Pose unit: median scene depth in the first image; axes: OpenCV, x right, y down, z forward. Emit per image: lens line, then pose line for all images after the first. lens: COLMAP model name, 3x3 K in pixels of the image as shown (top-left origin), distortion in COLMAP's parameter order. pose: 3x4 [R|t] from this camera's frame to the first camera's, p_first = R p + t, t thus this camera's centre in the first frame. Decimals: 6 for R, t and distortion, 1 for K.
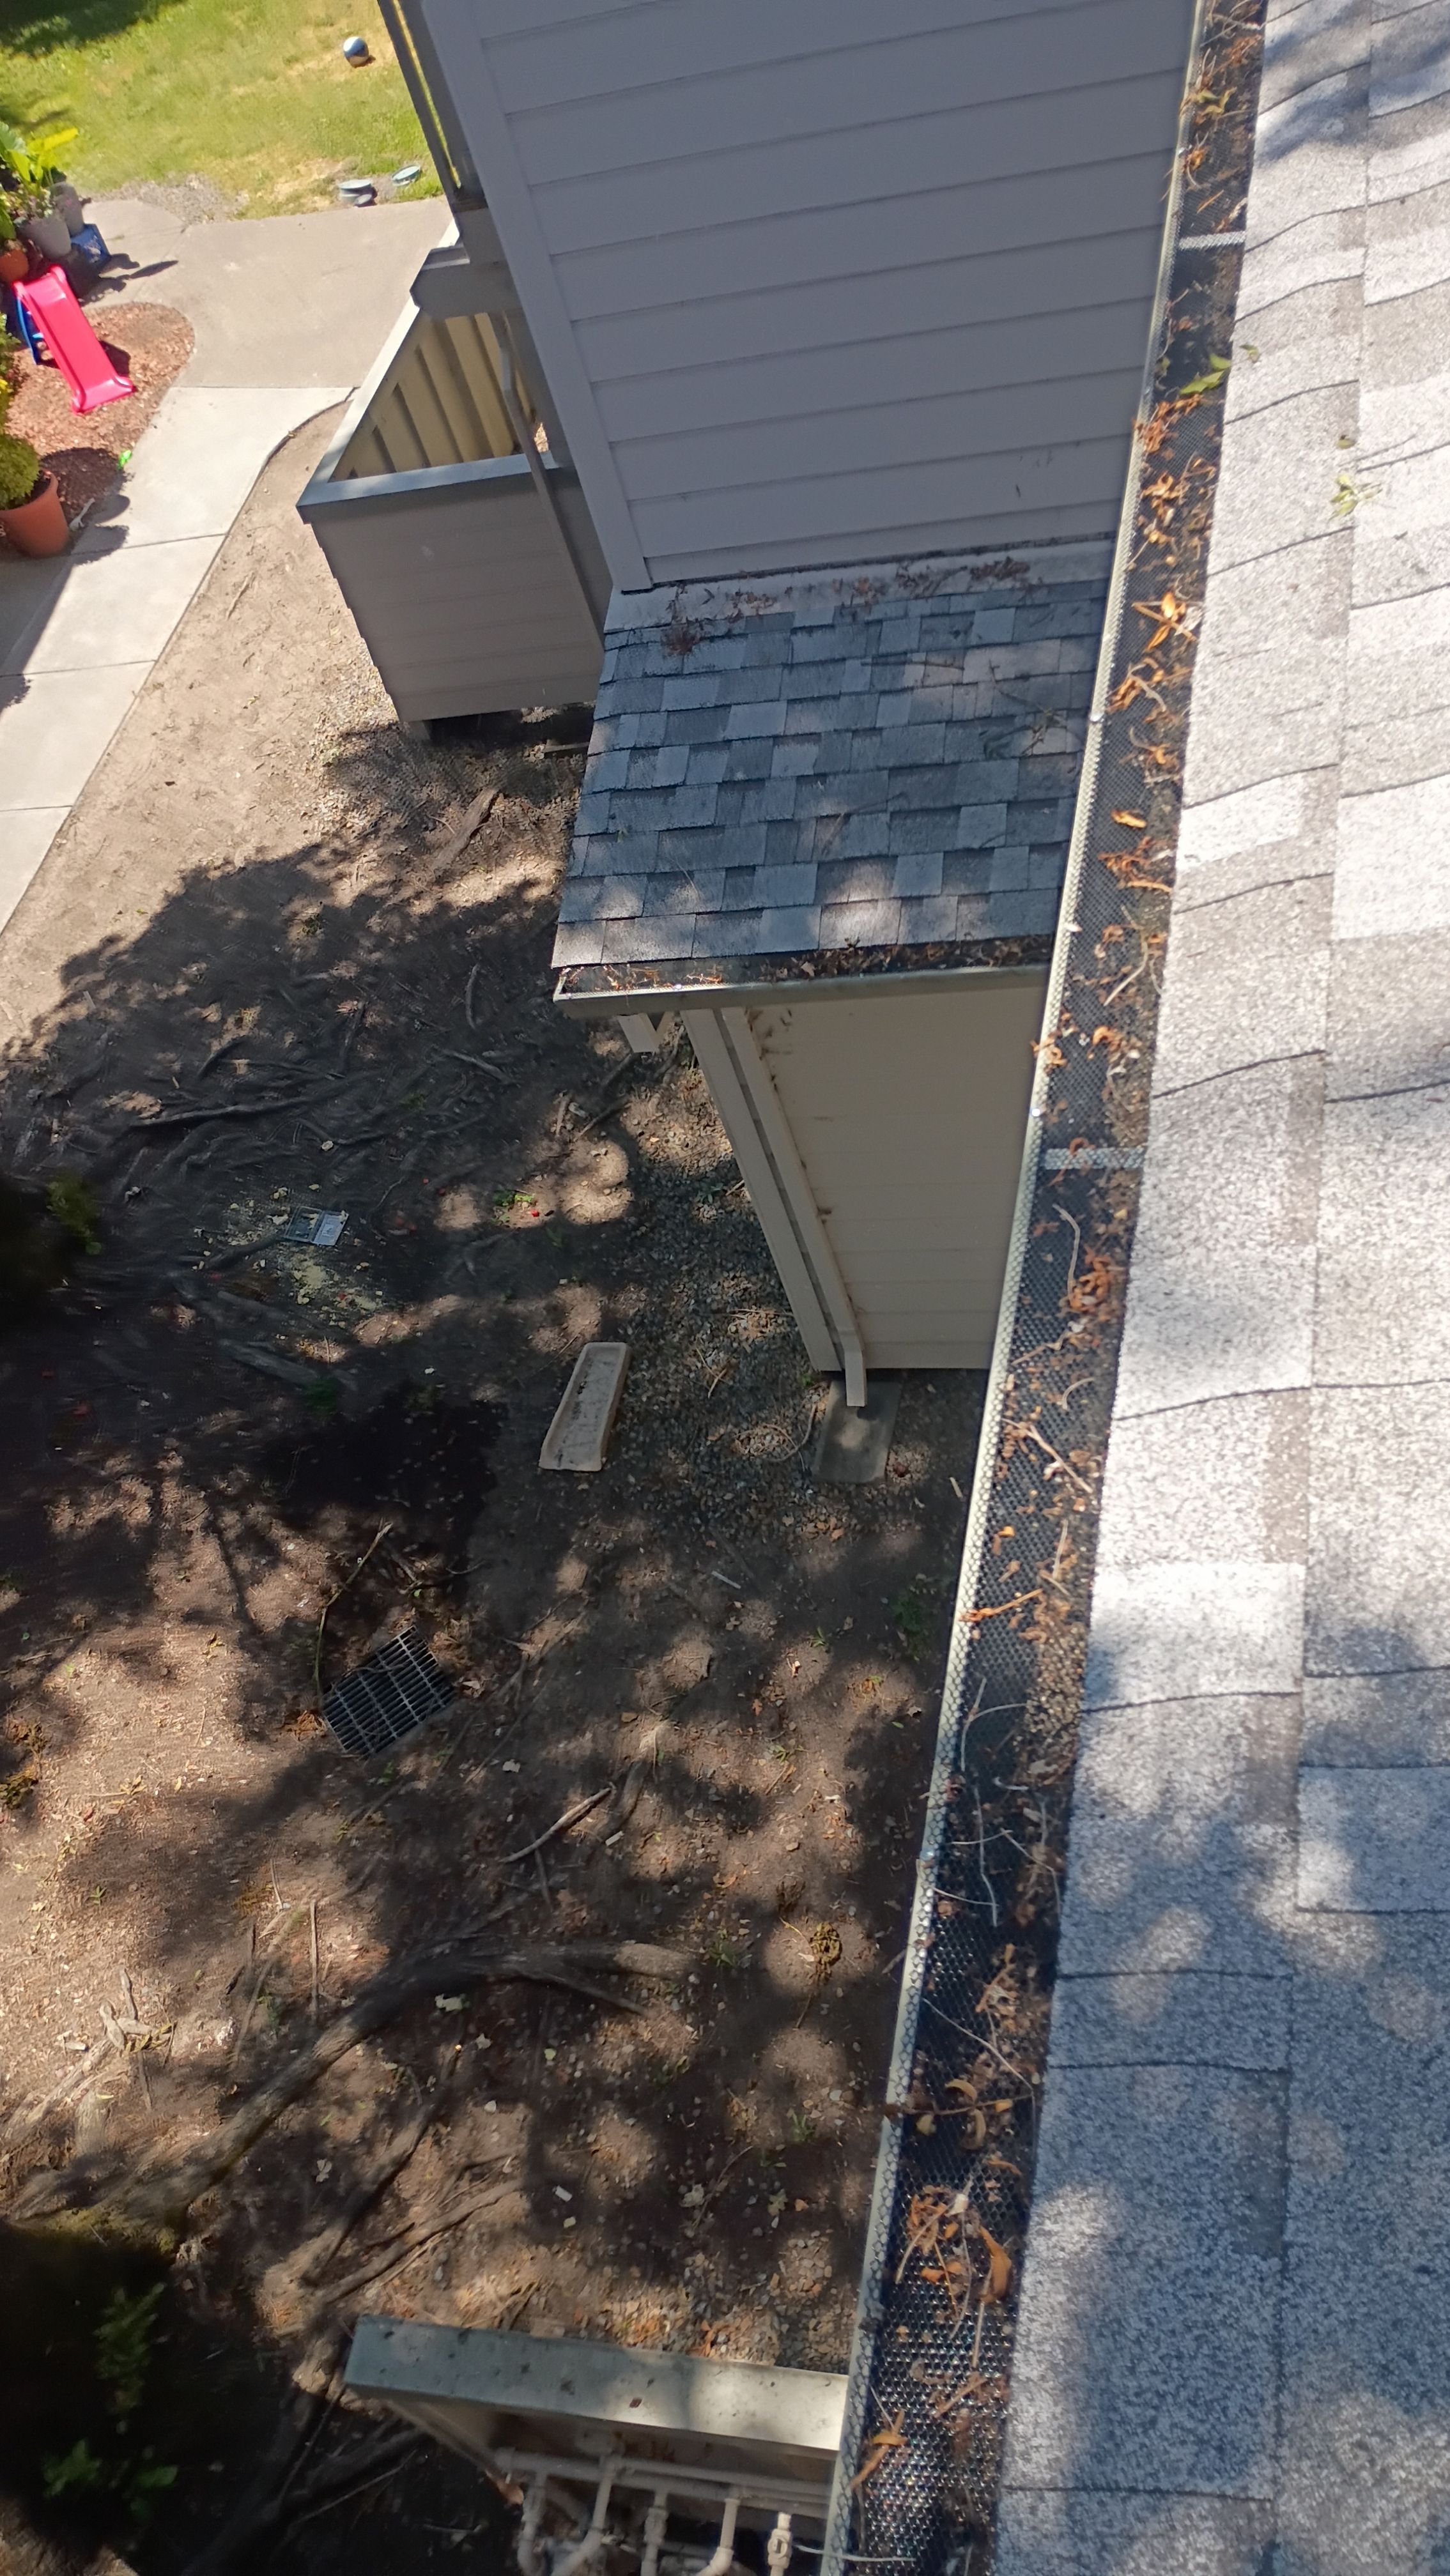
lens RADIAL K [[2222.1, 0, 724.1], [0, 2222.1, 1286.3], [0, 0, 1]] dist [0.056151, -0.064424]
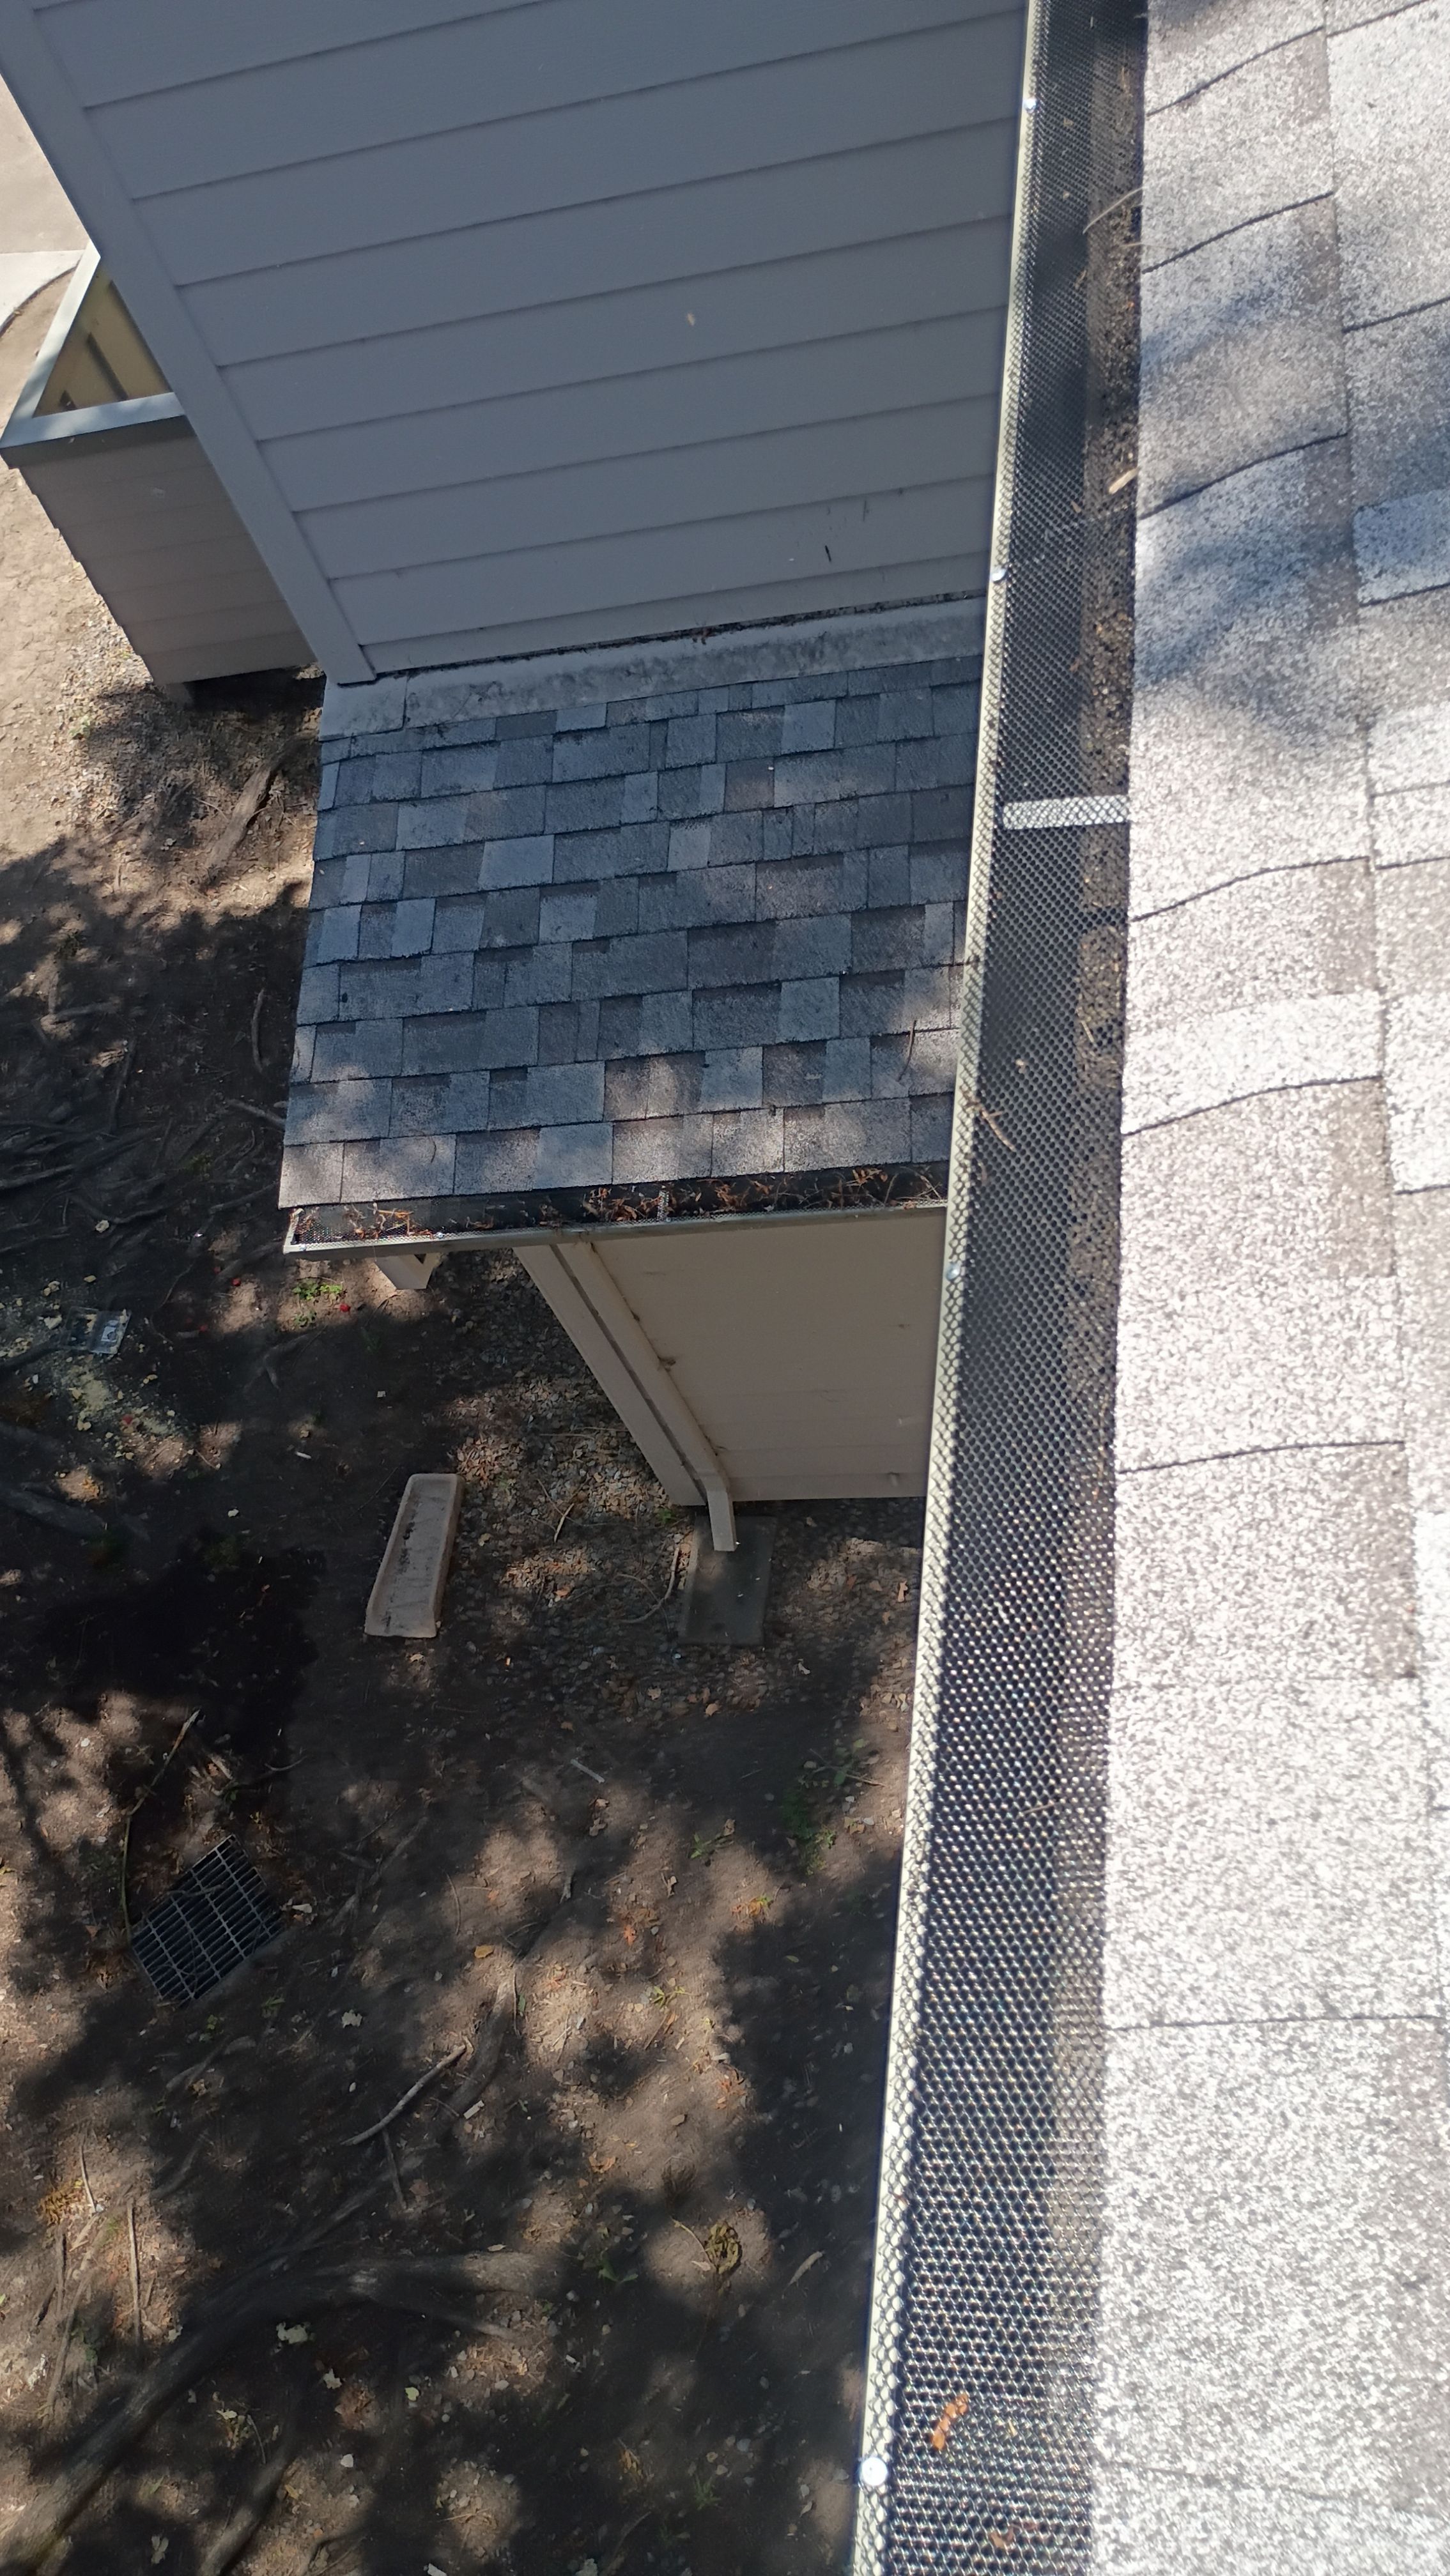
lens RADIAL K [[2222.1, 0, 724.1], [0, 2222.1, 1286.3], [0, 0, 1]] dist [0.056151, -0.064424]
pose [[0.996667, -0.073463, 0.035462, 0.039100], [0.069420, 0.992129, 0.104219, -0.148054], [-0.042839, -0.101410, 0.993922, 0.166625]]
